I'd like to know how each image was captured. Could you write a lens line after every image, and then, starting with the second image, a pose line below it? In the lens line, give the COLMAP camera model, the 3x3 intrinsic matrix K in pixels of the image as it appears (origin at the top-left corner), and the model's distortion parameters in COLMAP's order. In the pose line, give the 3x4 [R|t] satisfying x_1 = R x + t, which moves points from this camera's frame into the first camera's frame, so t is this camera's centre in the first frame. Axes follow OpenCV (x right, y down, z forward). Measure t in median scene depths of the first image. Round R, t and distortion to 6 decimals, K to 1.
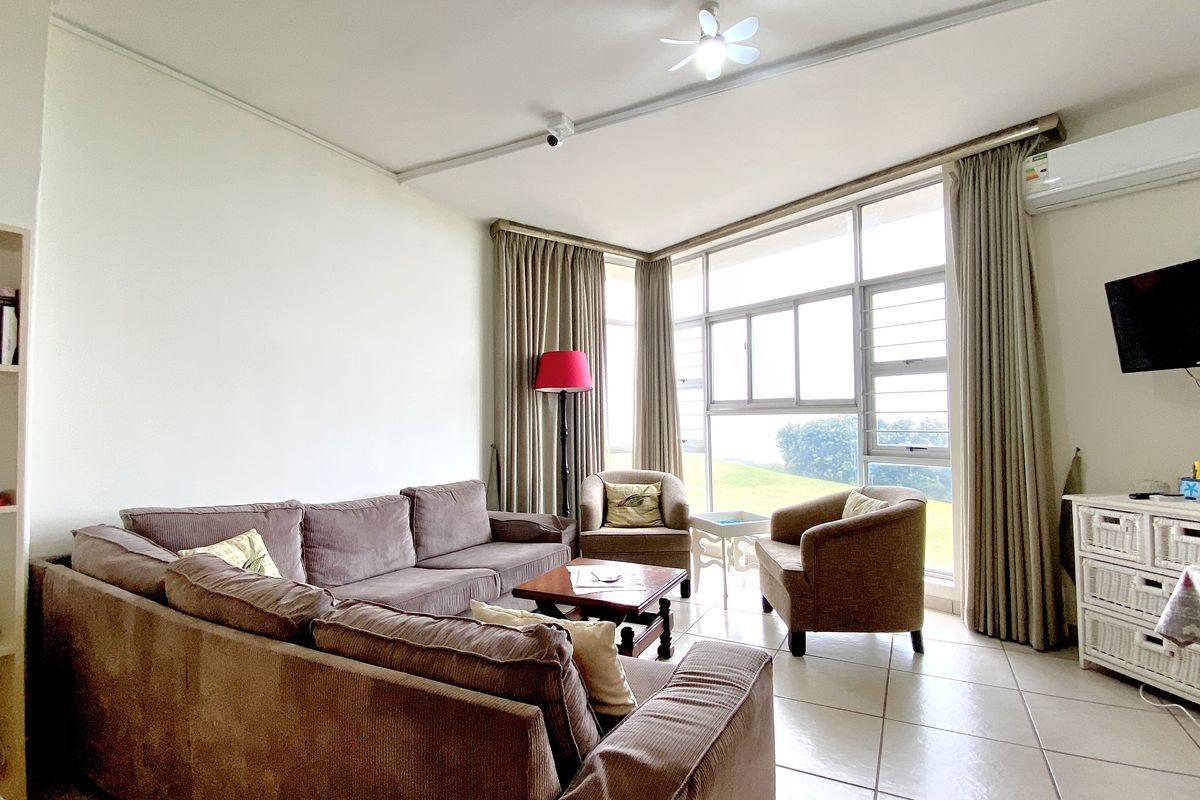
lens RADIAL K [[573.8, 0, 600.0], [0, 573.8, 400.0], [0, 0, 1]] dist [0.061350, -0.045461]
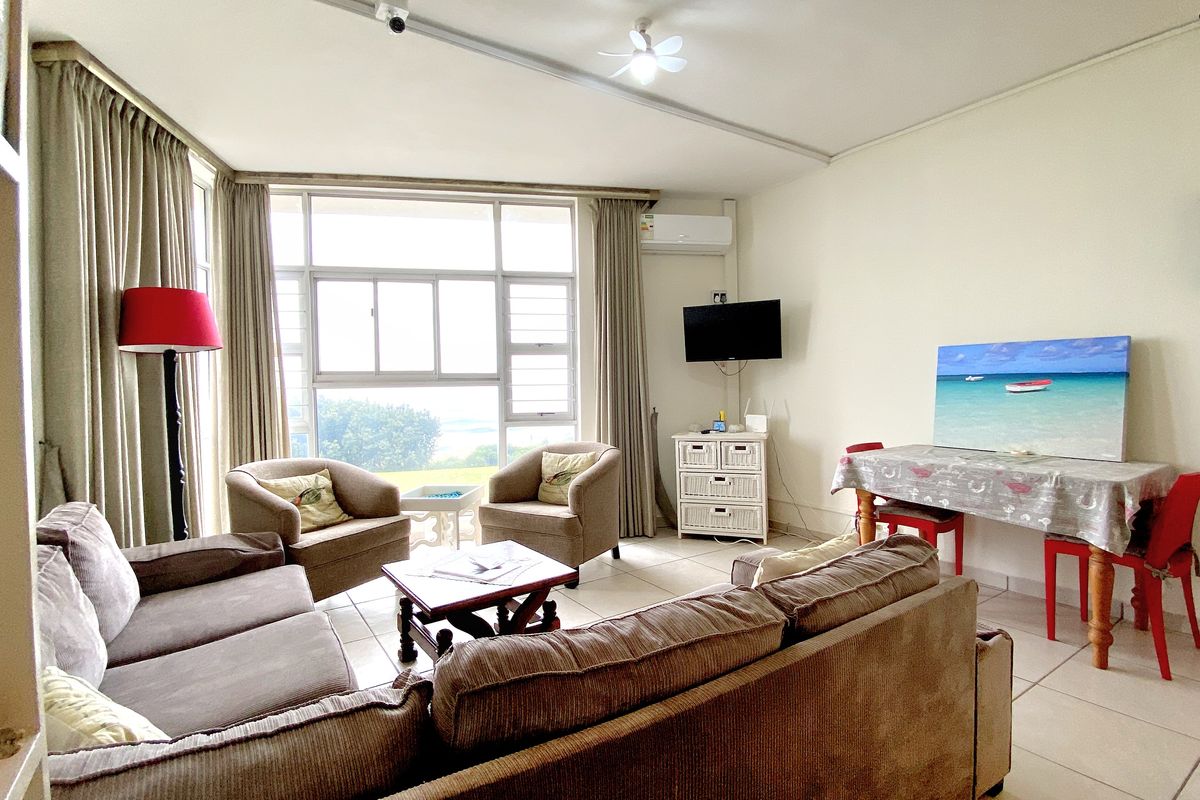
lens RADIAL K [[573.8, 0, 600.0], [0, 573.8, 400.0], [0, 0, 1]] dist [0.061350, -0.045461]
pose [[0.471901, -0.017740, 0.881473, -0.505220], [-0.017285, 0.999419, 0.029368, 0.015002], [-0.881482, -0.029095, 0.471321, 0.311275]]
